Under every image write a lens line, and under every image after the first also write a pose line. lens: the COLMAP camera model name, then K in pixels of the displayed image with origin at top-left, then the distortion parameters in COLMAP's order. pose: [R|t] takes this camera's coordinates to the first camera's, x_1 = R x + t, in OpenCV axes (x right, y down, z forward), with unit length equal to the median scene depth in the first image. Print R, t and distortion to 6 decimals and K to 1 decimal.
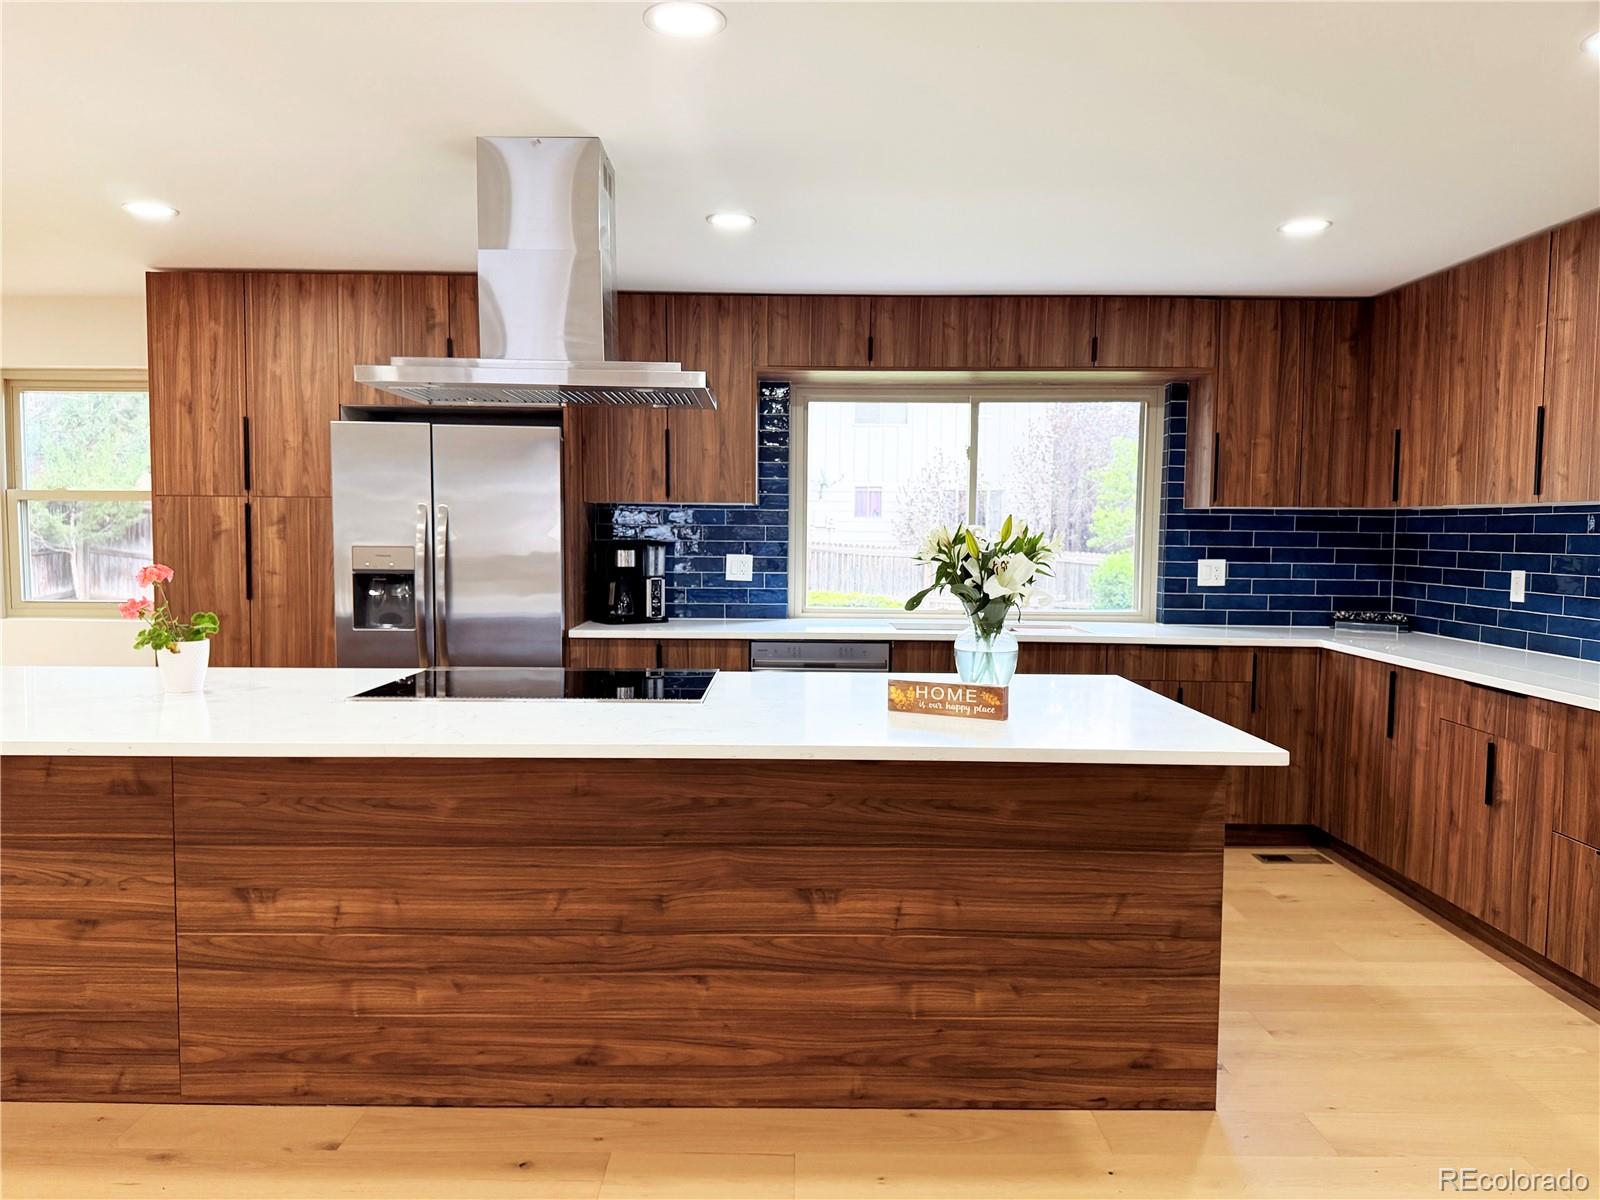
lens RADIAL K [[1119.3, 0, 805.4], [0, 1119.3, 603.2], [0, 0, 1]] dist [0.093594, -0.138337]
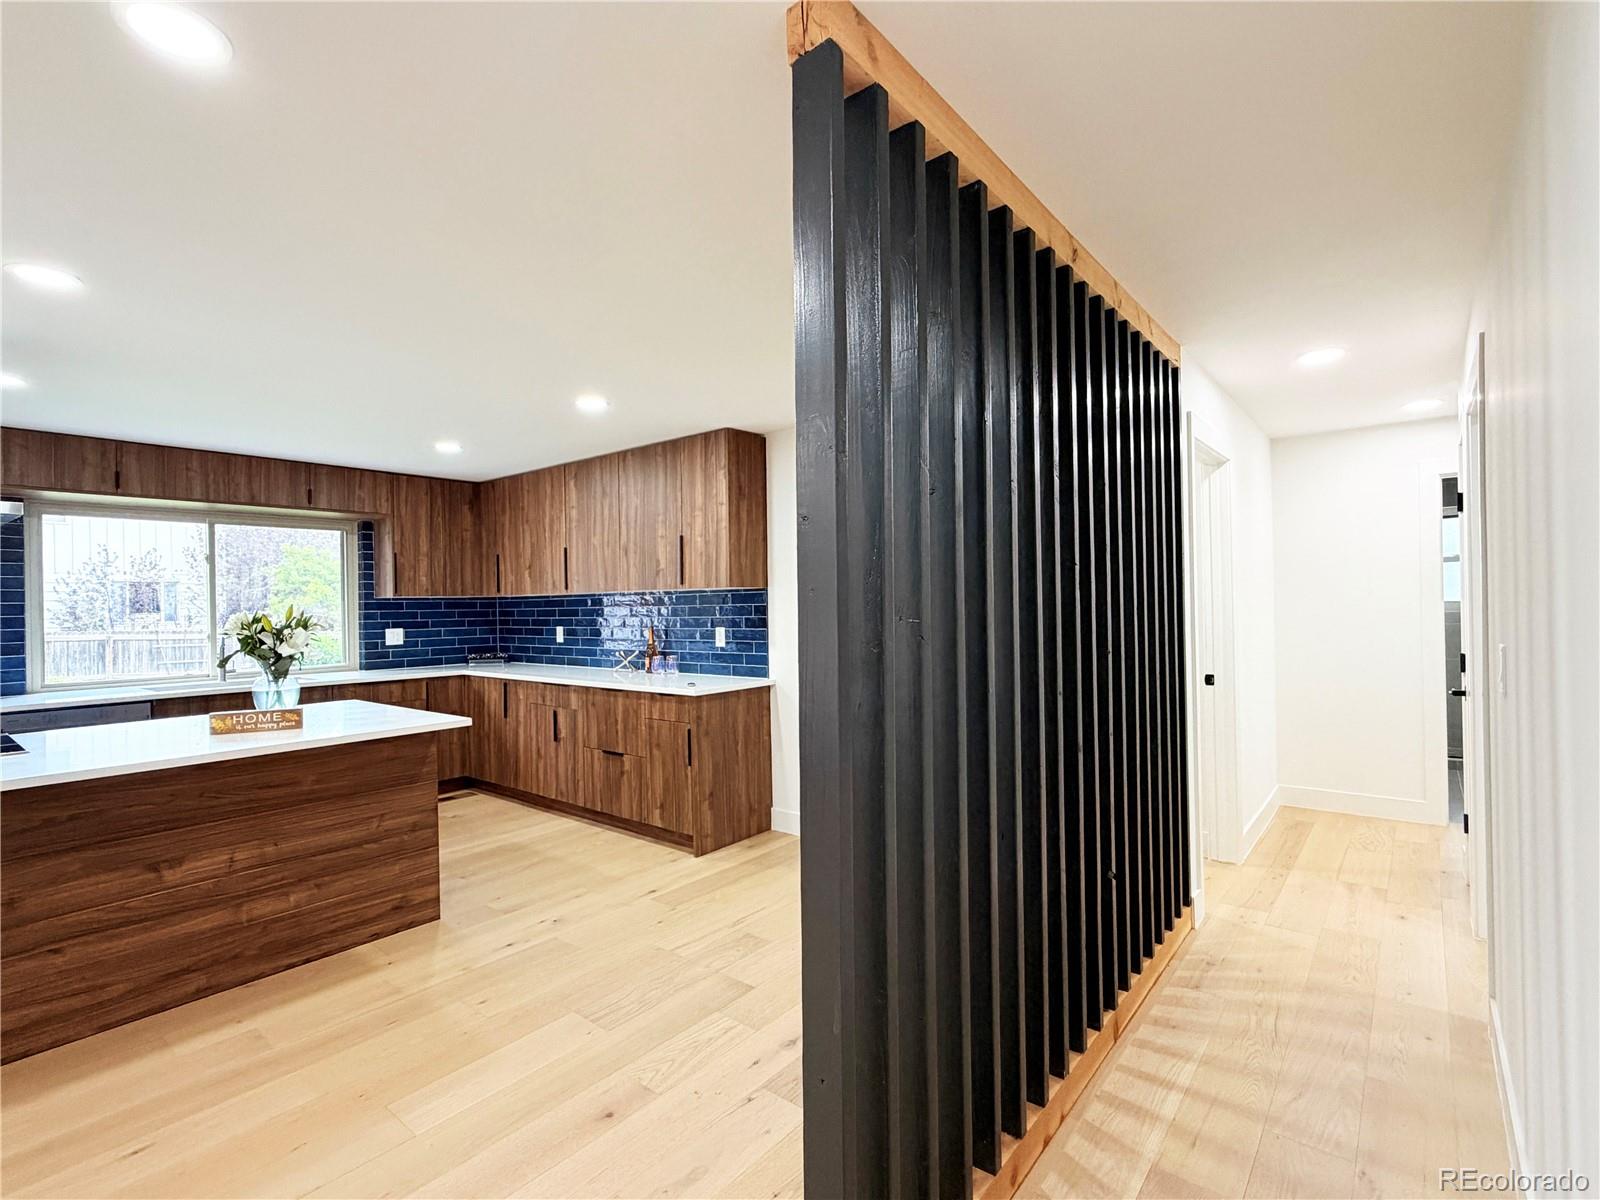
lens RADIAL K [[770.3, 0, 792.6], [0, 770.3, 604.2], [0, 0, 1]] dist [0.003761, 0.000325]
pose [[0.649652, -0.022263, 0.759906, -0.140524], [0.074842, 0.996588, -0.034786, 0.010039], [-0.756539, 0.079472, 0.649102, -0.201075]]
